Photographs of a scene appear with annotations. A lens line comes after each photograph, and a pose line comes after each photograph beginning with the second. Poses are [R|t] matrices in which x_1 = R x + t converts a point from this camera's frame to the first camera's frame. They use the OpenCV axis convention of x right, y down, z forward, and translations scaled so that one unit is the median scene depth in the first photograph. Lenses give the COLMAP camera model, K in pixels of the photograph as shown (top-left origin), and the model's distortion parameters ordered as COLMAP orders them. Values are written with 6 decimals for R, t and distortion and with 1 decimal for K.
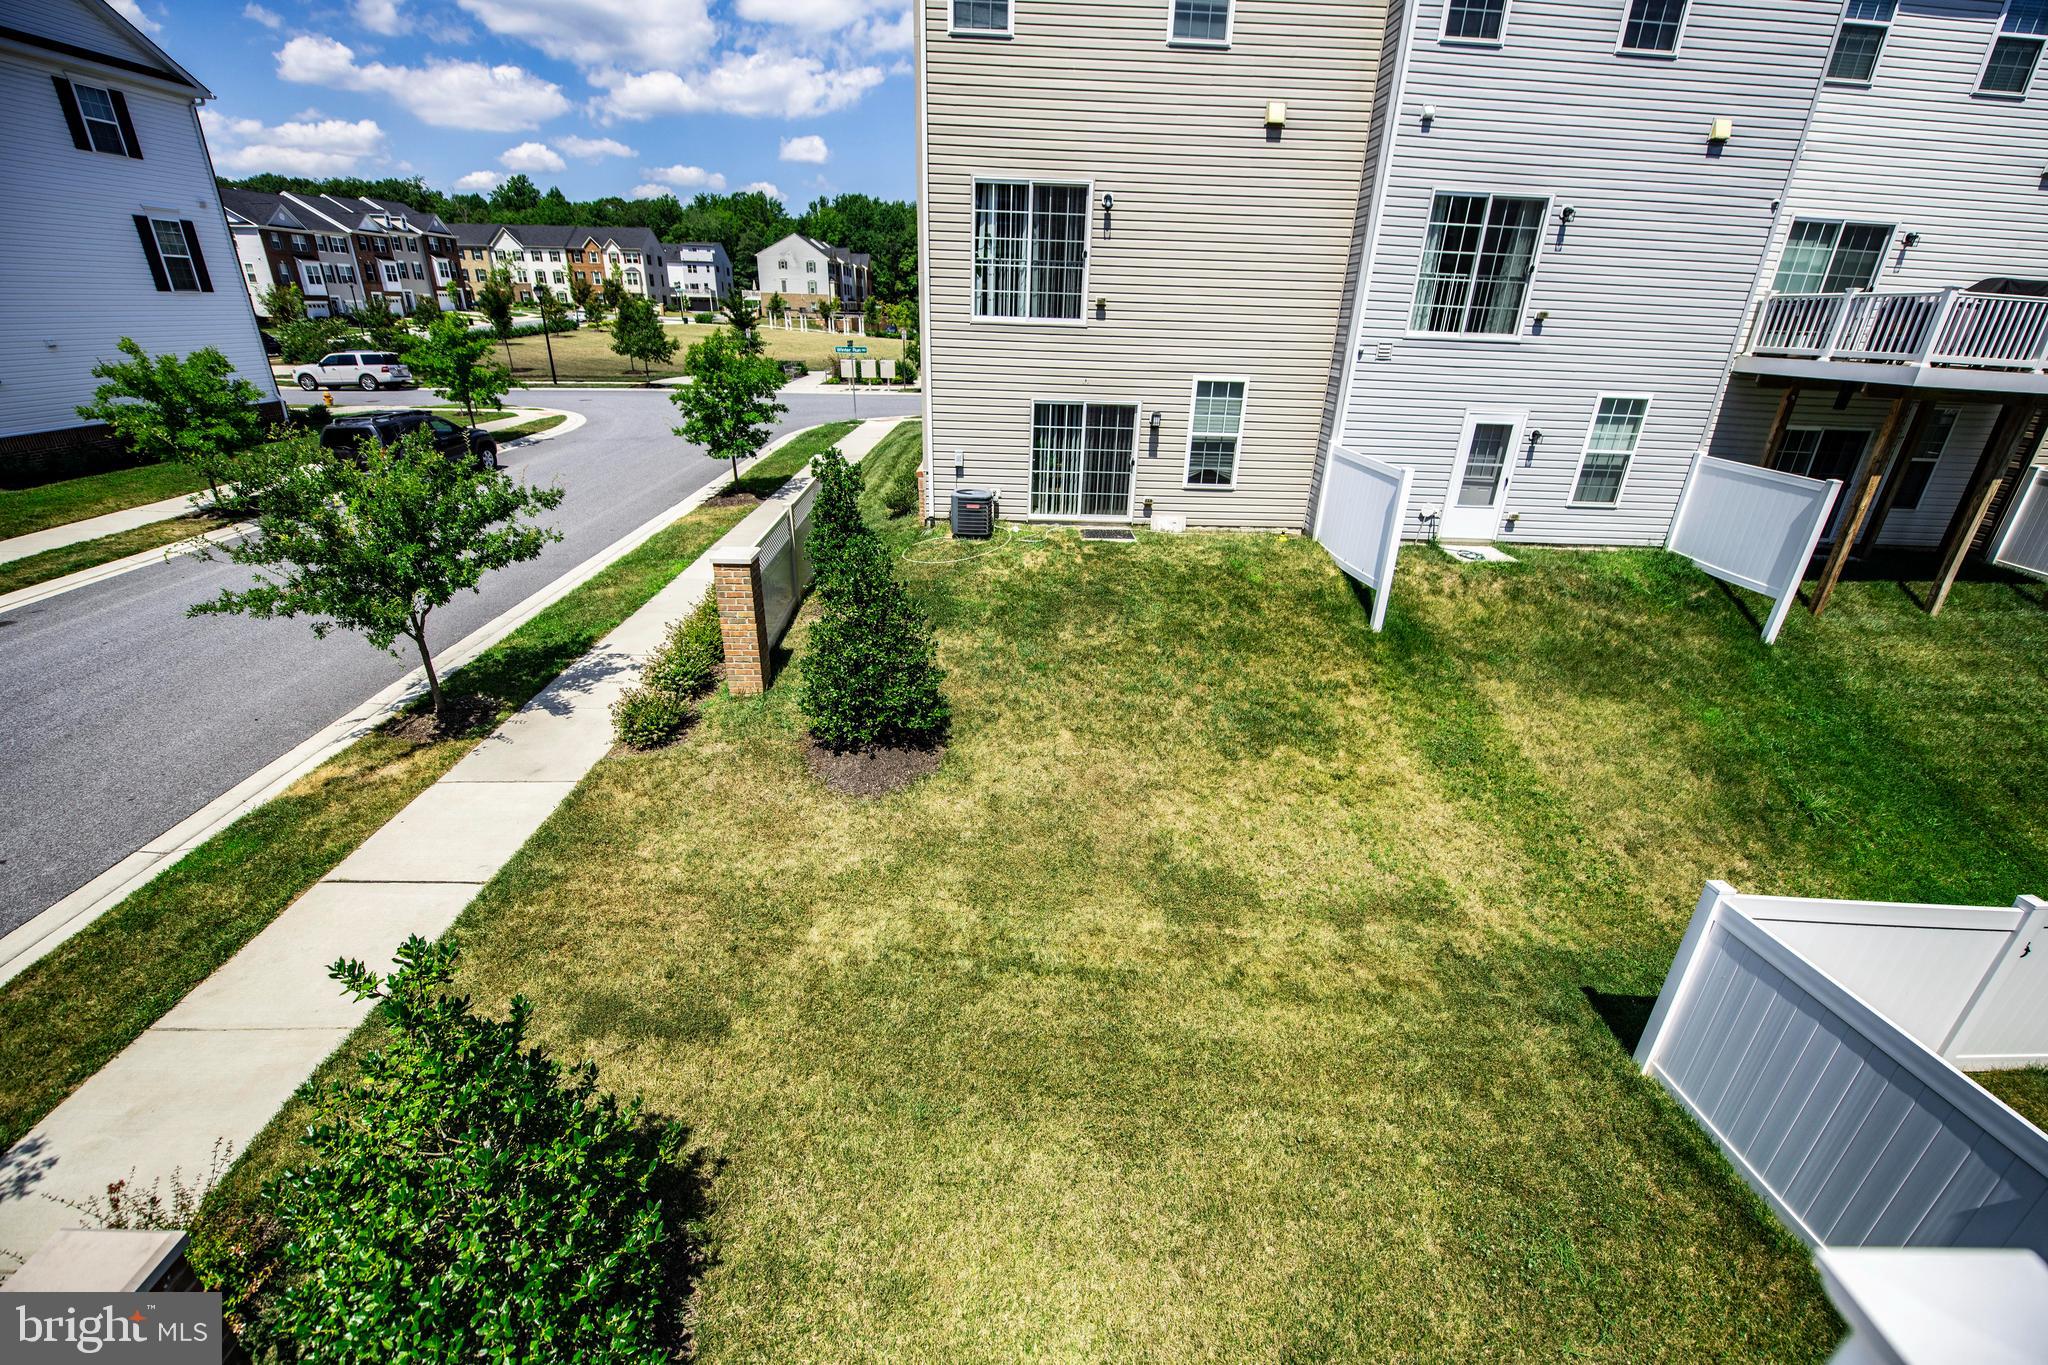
lens RADIAL K [[813.1, 0, 1027.4], [0, 813.1, 670.4], [0, 0, 1]] dist [-0.017785, -0.001064]
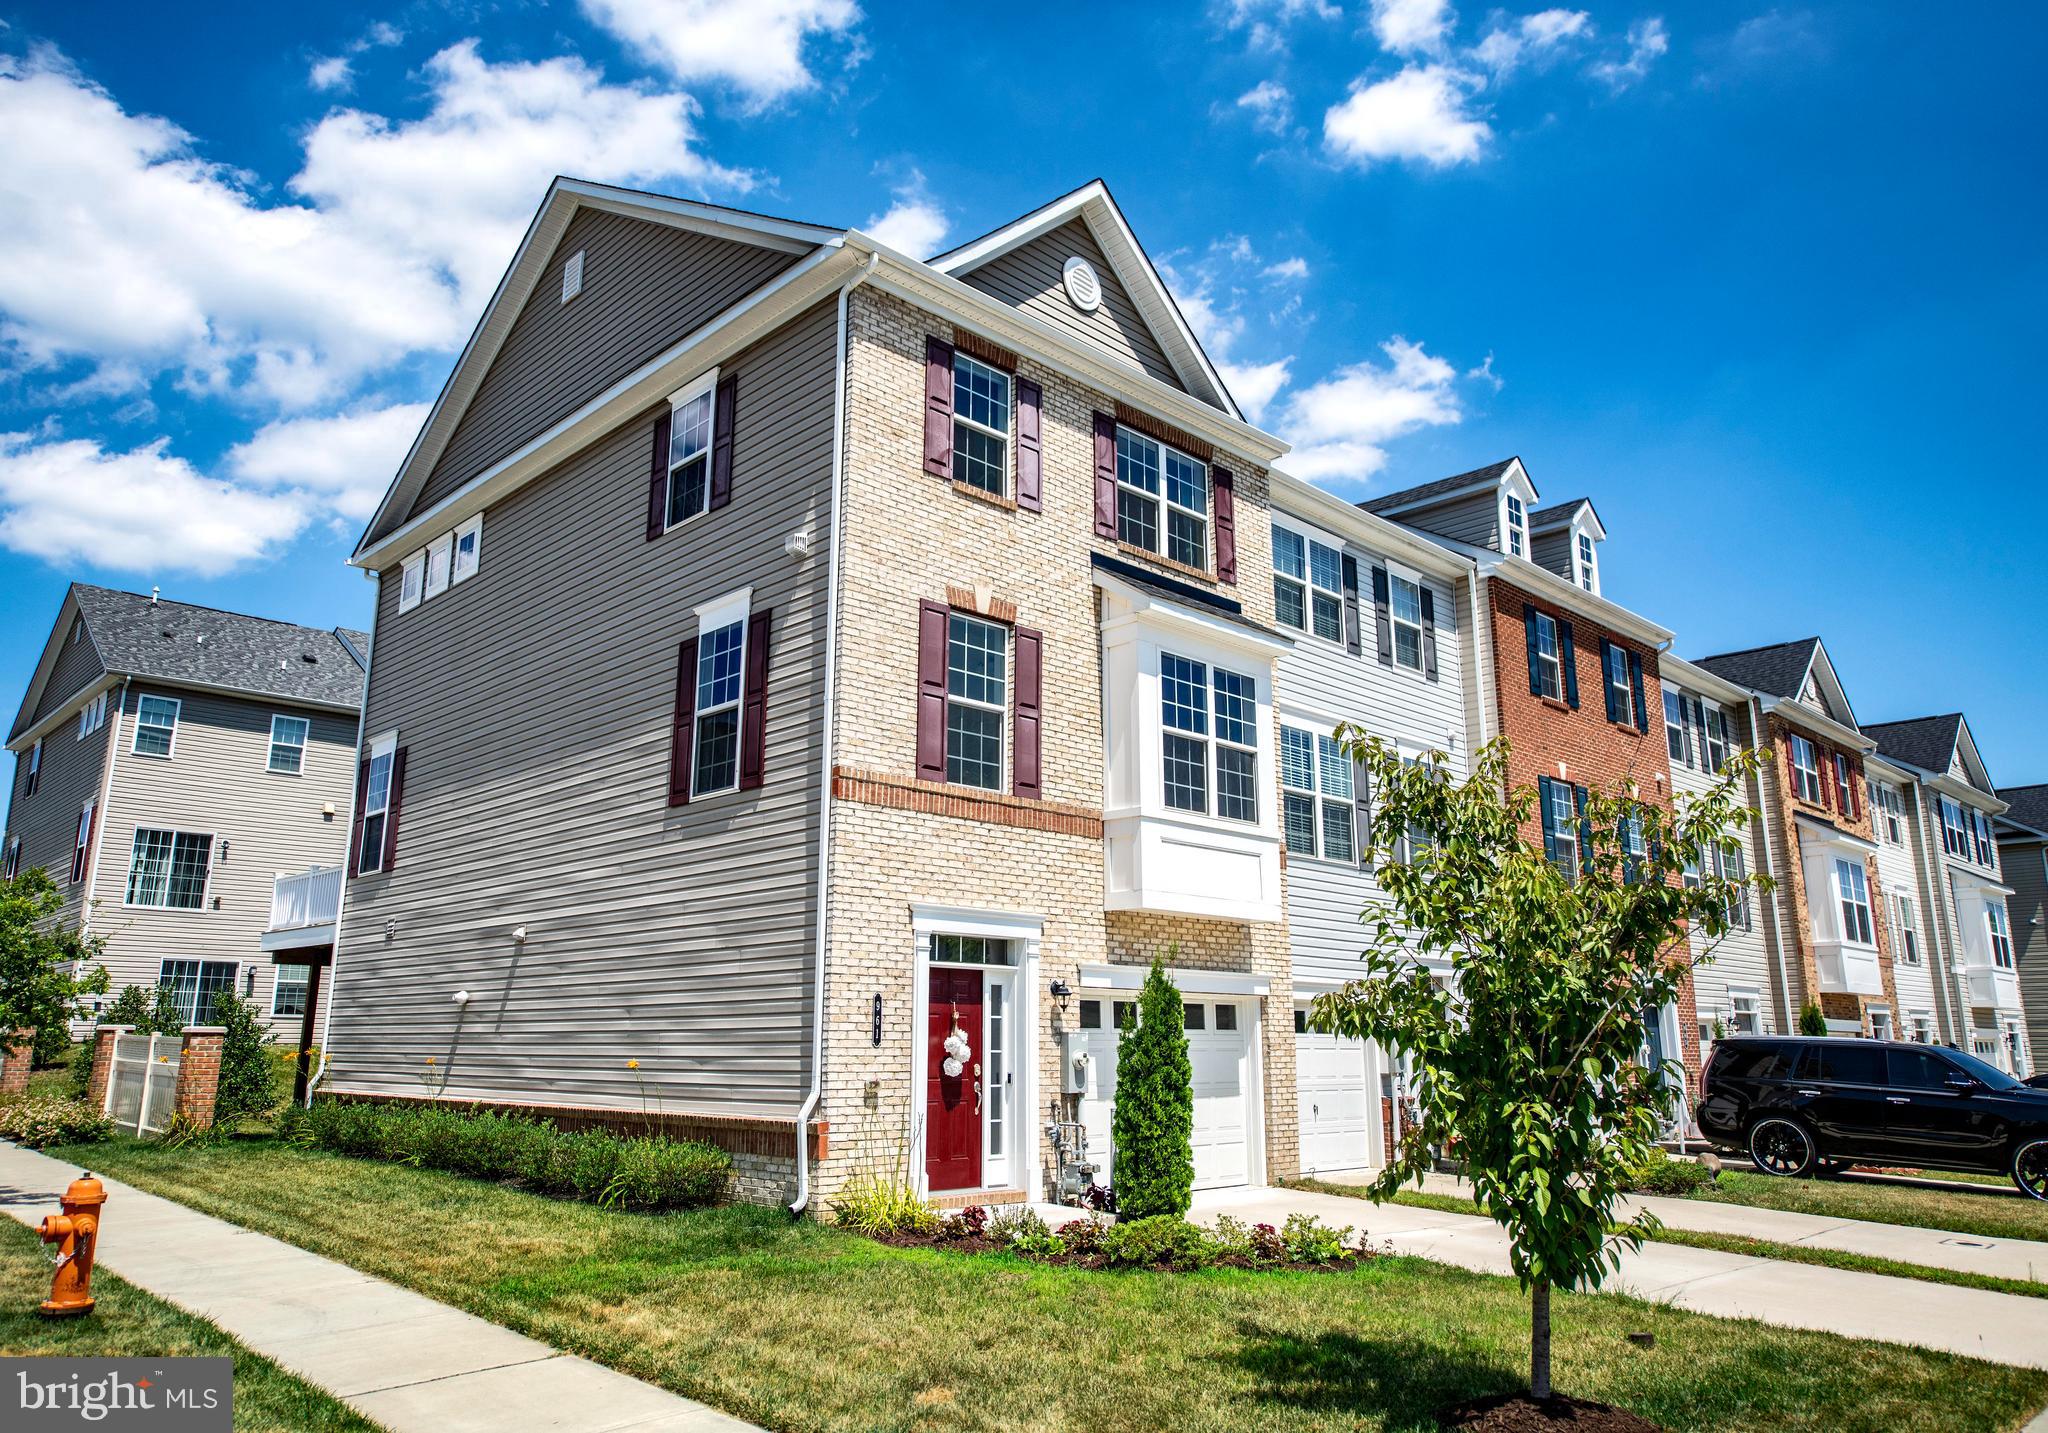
lens RADIAL K [[1421.7, 0, 1020.5], [0, 1421.7, 698.9], [0, 0, 1]] dist [-0.001447, -0.000518]
pose [[0.732496, 0.138241, 0.666588, -0.659245], [0.289555, 0.822914, -0.488845, 1.030962], [-0.616123, 0.551091, 0.562753, -1.742400]]
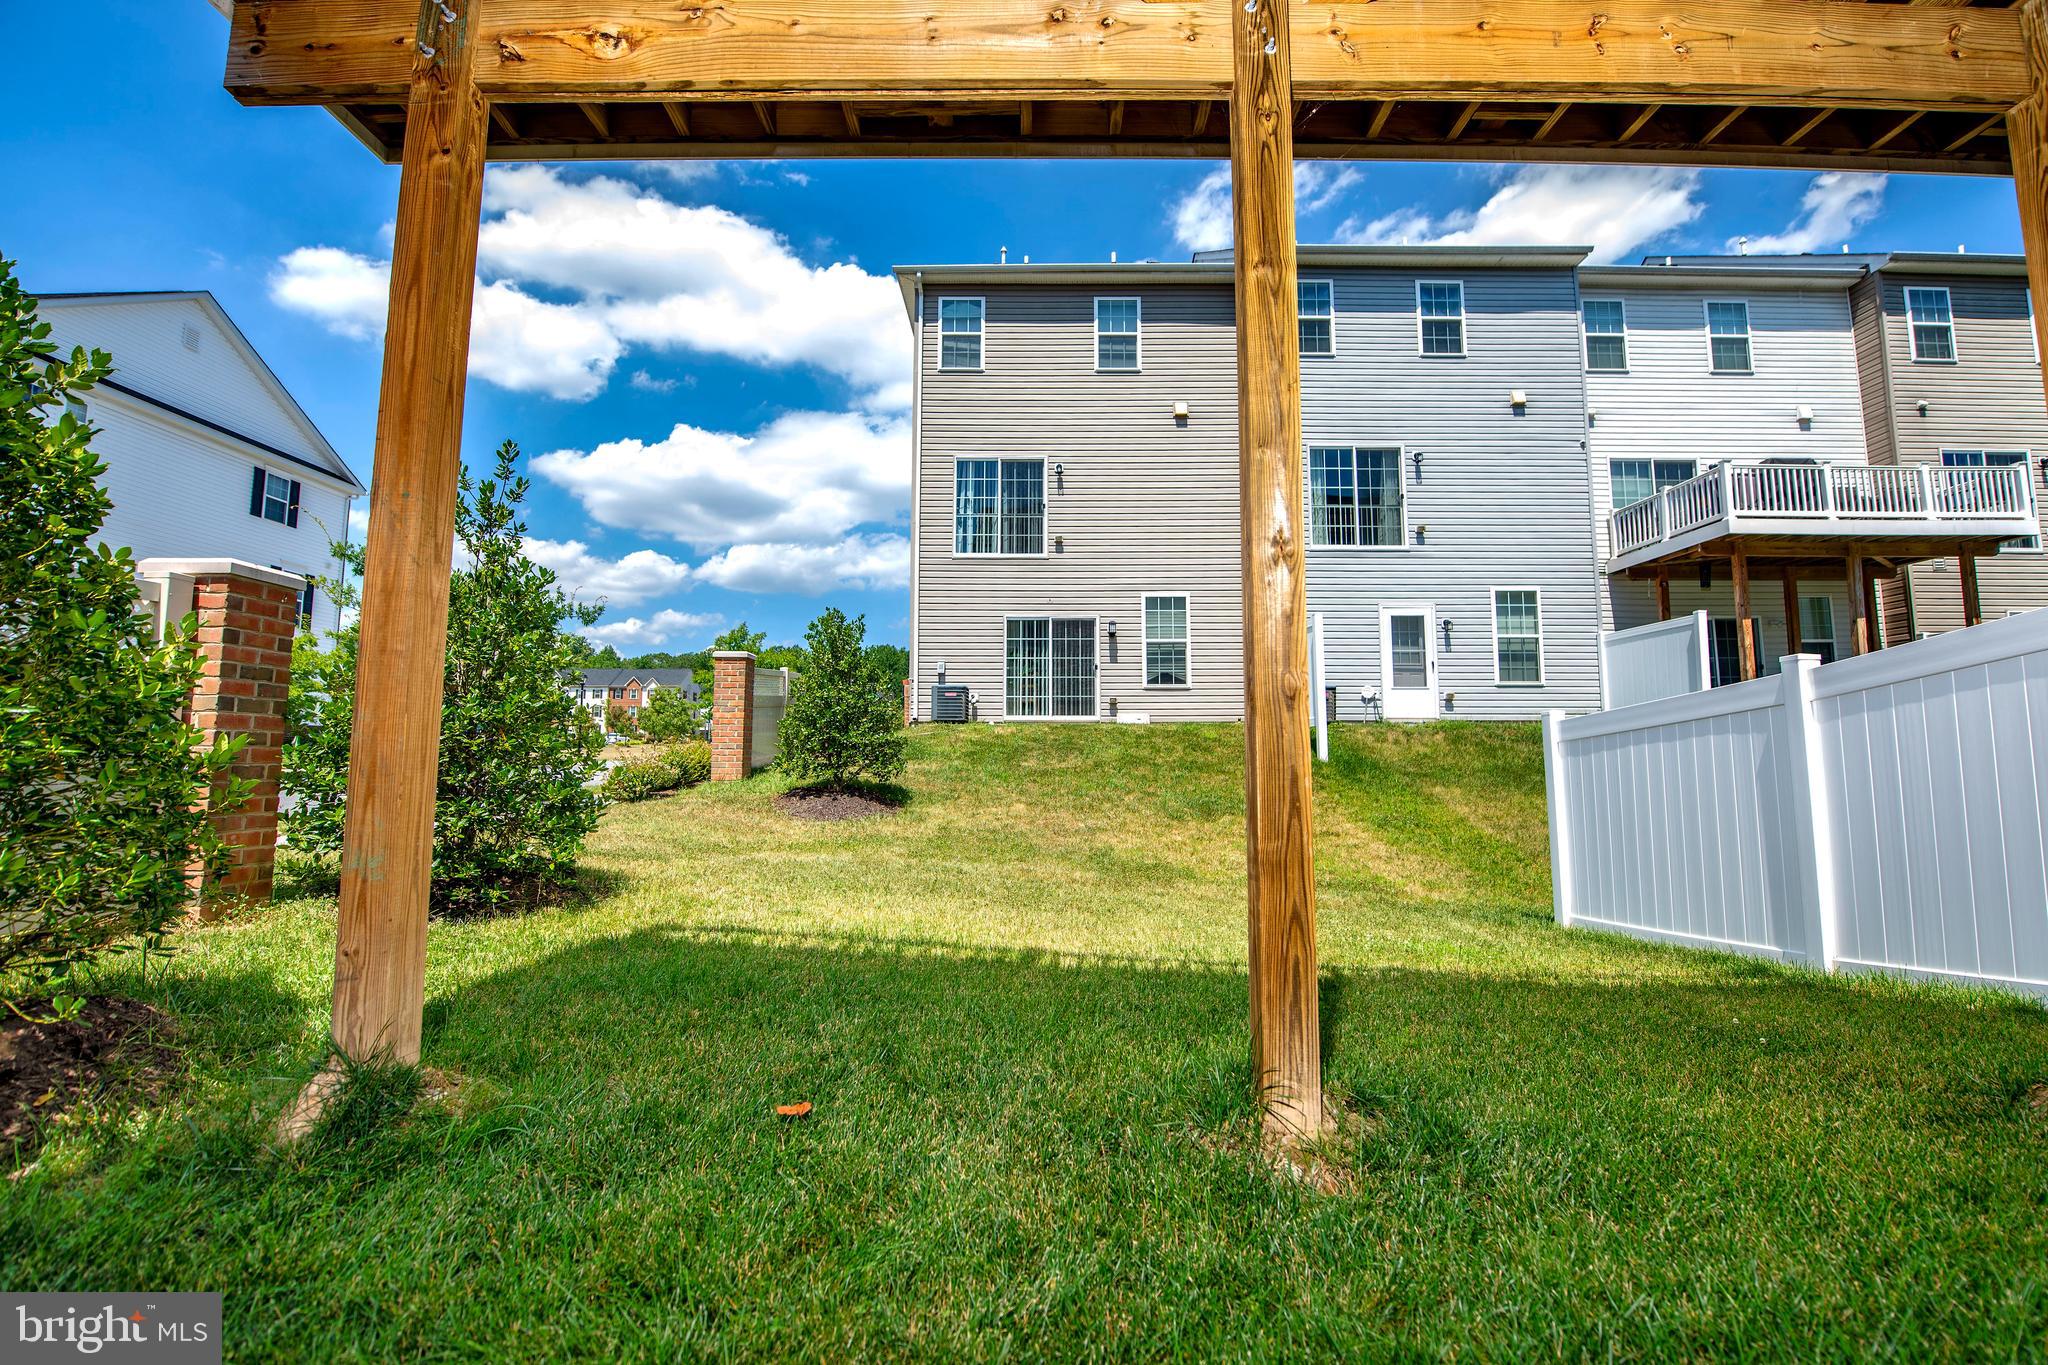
lens RADIAL K [[879.2, 0, 1029.5], [0, 879.2, 672.7], [0, 0, 1]] dist [-0.015231, -0.002303]
pose [[0.999359, -0.030254, -0.019140, 0.064364], [0.017026, 0.871955, -0.489289, 0.362424], [0.031492, 0.488650, 0.871912, -0.061818]]
